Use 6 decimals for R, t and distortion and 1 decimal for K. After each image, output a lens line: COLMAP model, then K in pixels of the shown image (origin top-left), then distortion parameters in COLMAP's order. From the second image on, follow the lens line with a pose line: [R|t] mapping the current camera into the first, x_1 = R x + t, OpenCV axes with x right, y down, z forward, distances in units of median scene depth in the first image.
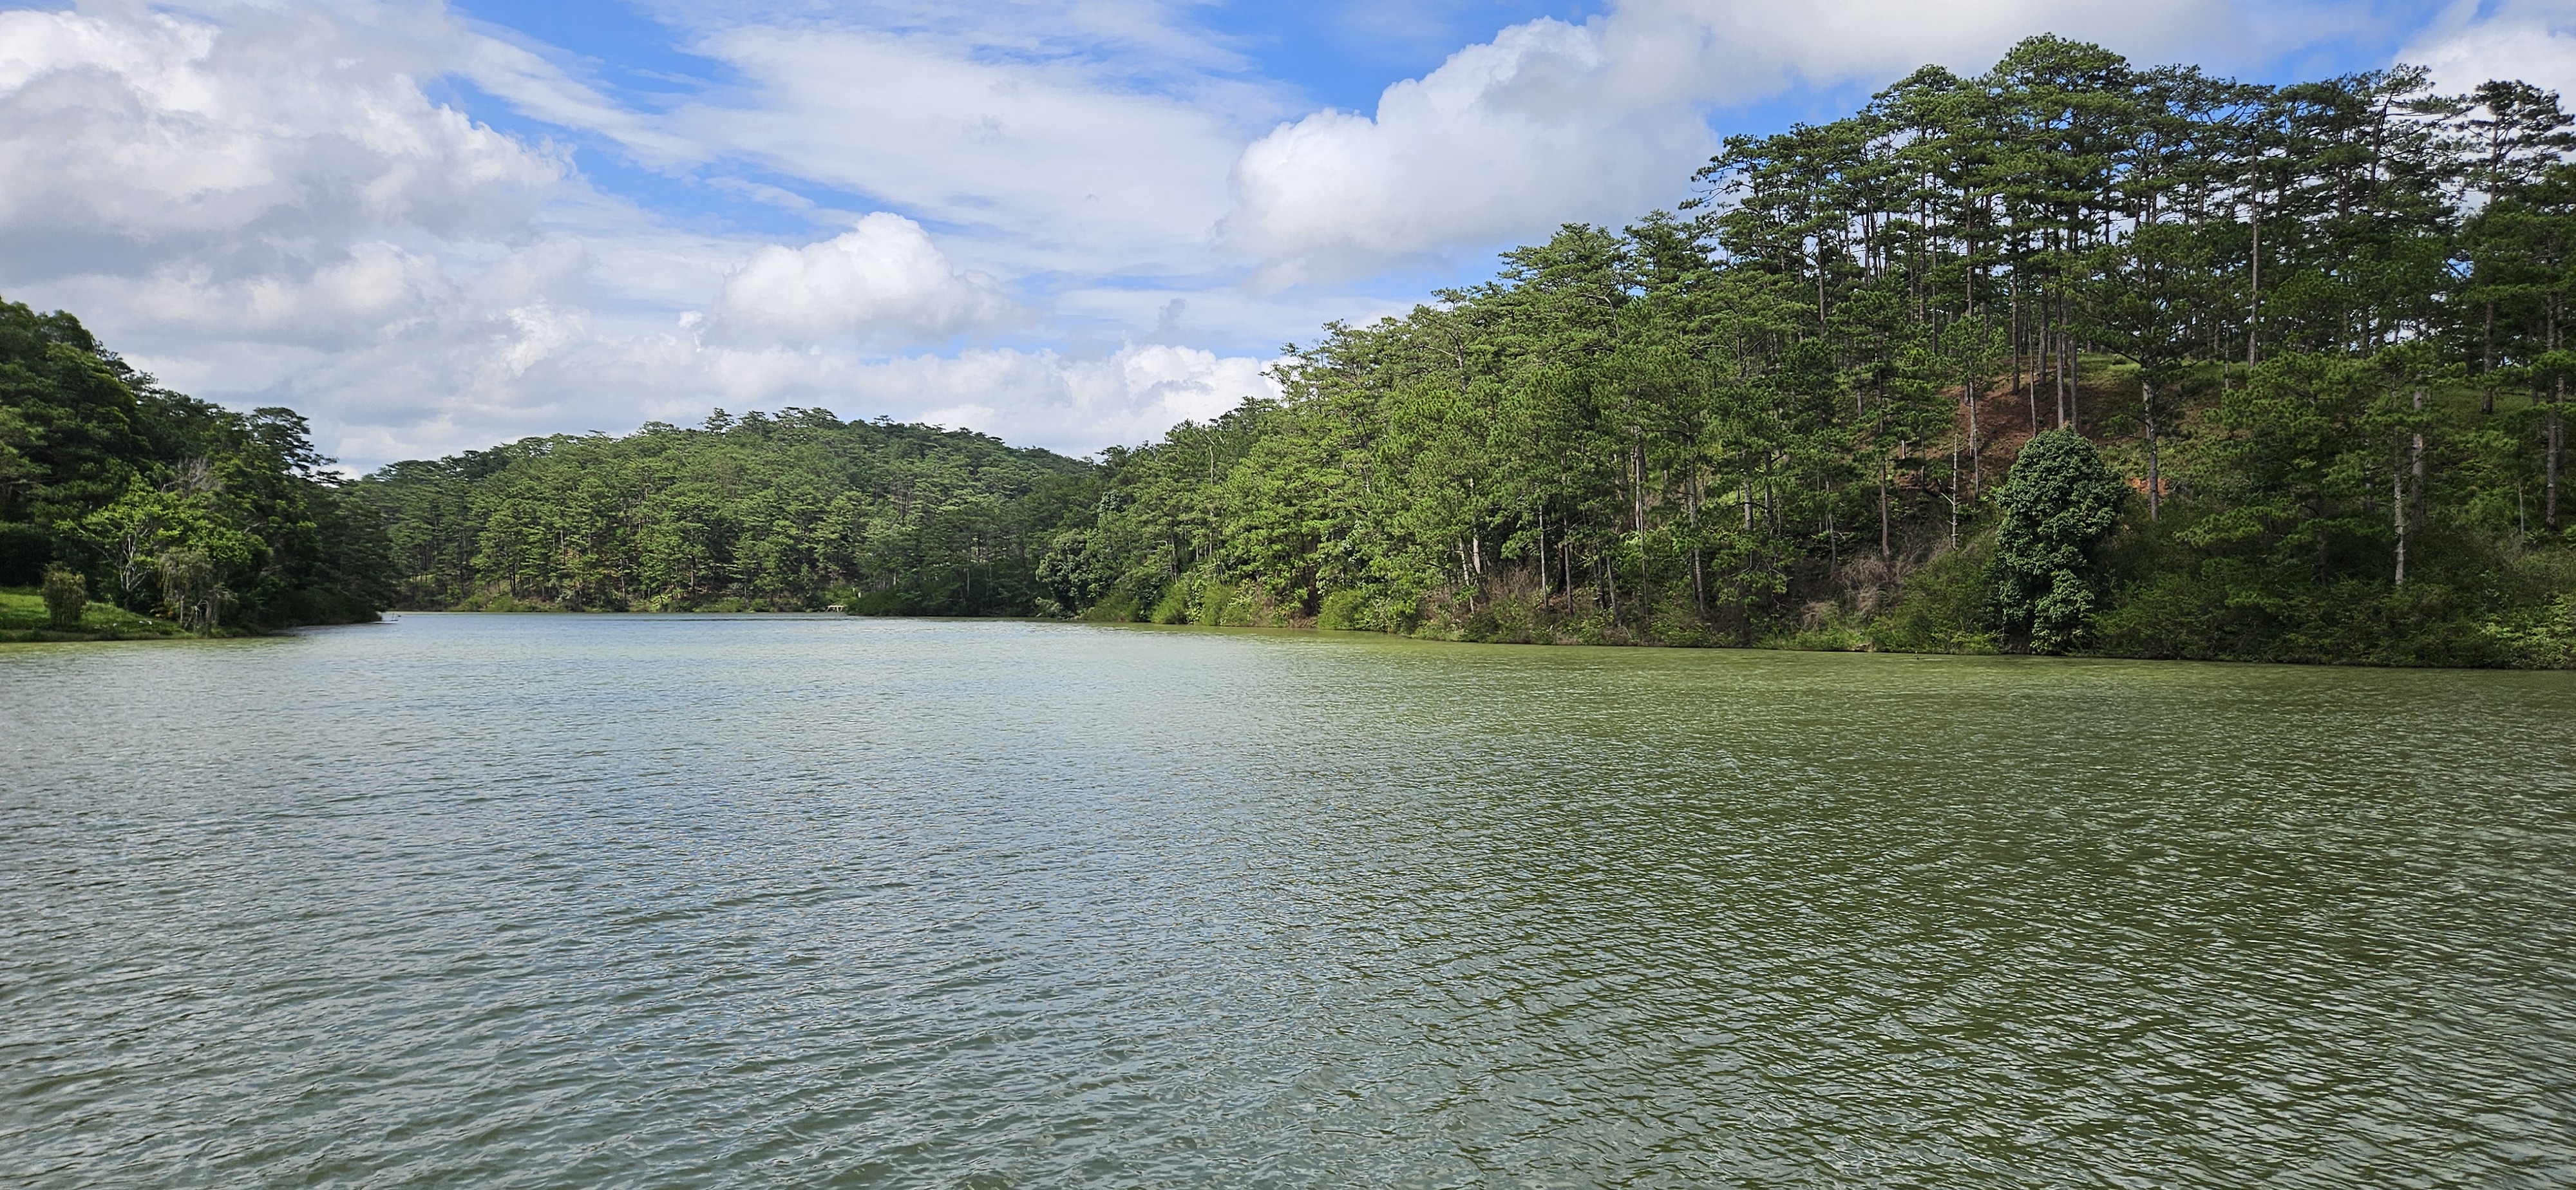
lens RADIAL K [[1655.8, 0, 1288.0], [0, 1655.8, 595.0], [0, 0, 1]] dist [0.062608, -0.042948]
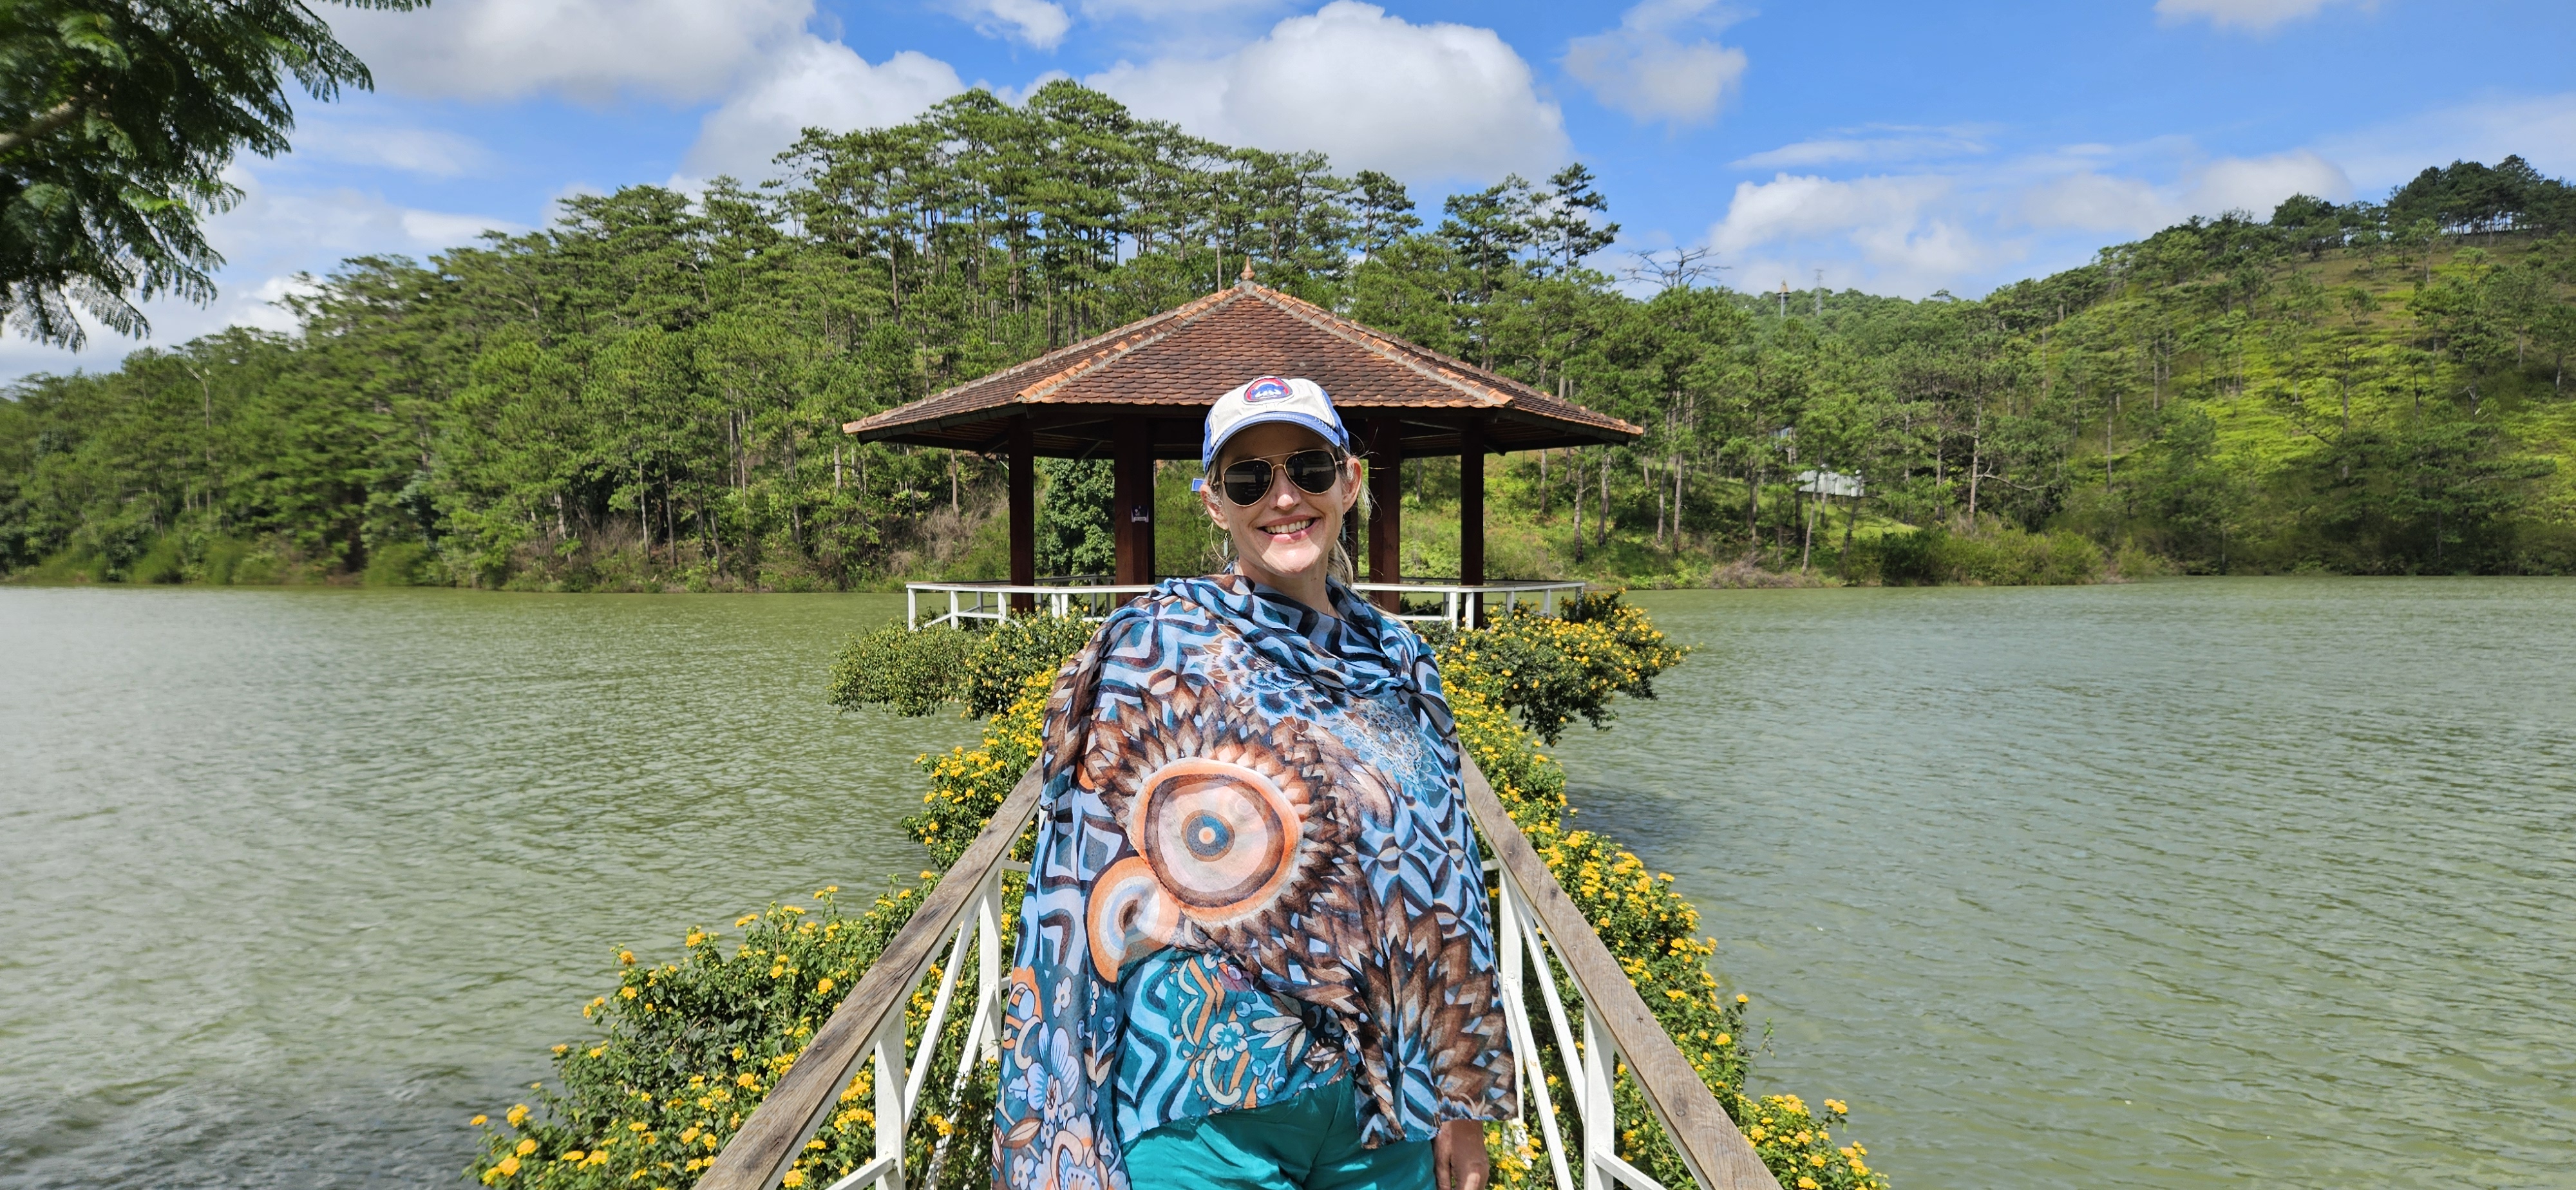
lens RADIAL K [[1655.8, 0, 1288.0], [0, 1655.8, 595.0], [0, 0, 1]] dist [0.062608, -0.042948]
pose [[0.847496, -0.017410, 0.530516, -0.052415], [0.004233, 0.999652, 0.026045, 0.003995], [-0.530785, -0.019828, 0.847274, -0.095618]]
